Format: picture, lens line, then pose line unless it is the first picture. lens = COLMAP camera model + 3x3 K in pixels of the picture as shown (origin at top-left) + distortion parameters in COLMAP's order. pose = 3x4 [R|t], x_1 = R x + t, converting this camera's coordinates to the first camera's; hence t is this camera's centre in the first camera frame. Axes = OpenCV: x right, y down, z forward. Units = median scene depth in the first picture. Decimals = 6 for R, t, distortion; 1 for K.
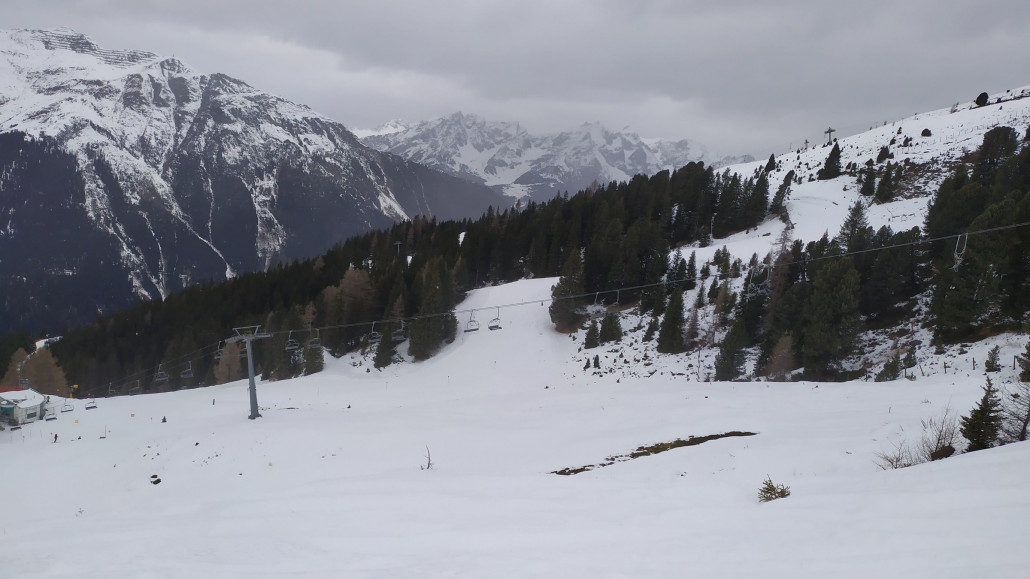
lens RADIAL K [[768.8, 0, 515.0], [0, 768.8, 289.5], [0, 0, 1]] dist [0.083202, -0.071591]
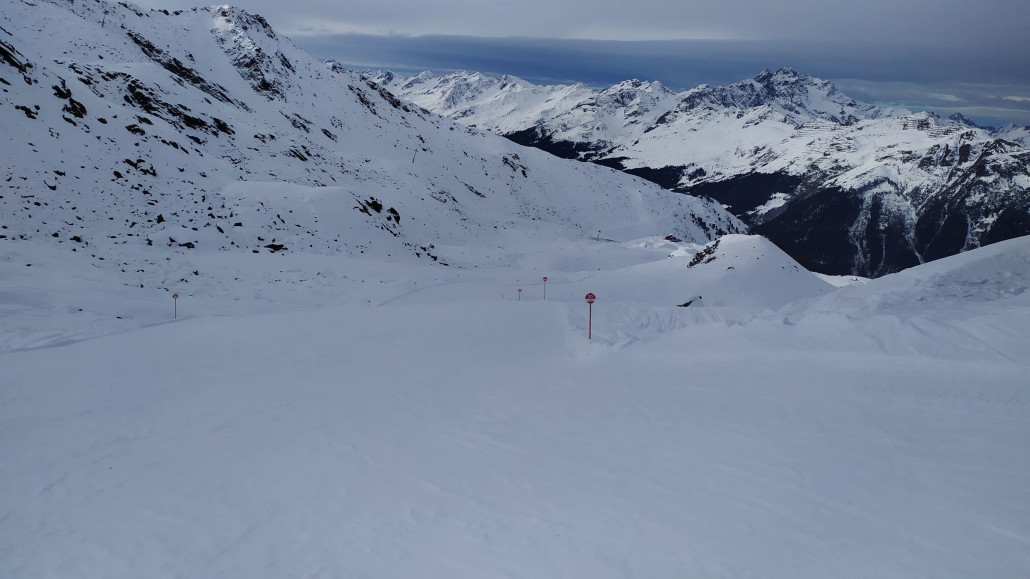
lens RADIAL K [[780.8, 0, 515.0], [0, 780.8, 289.5], [0, 0, 1]] dist [0.075303, -0.059186]
pose [[0.350160, 0.126939, -0.928049, 0.696929], [-0.160074, 0.984309, 0.074237, 0.013965], [0.922911, 0.122562, 0.364985, -0.270634]]
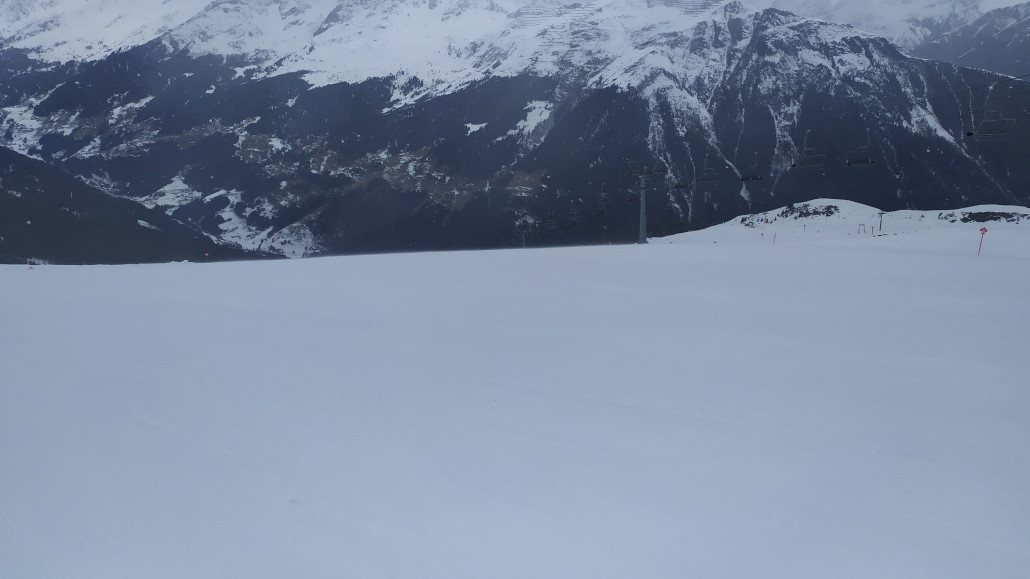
lens RADIAL K [[768.8, 0, 515.0], [0, 768.8, 289.5], [0, 0, 1]] dist [0.083202, -0.071591]
pose [[0.717740, 0.119437, -0.685991, 0.204559], [-0.015372, 0.987657, 0.155876, -0.044991], [0.696141, -0.101333, 0.710717, -0.130134]]
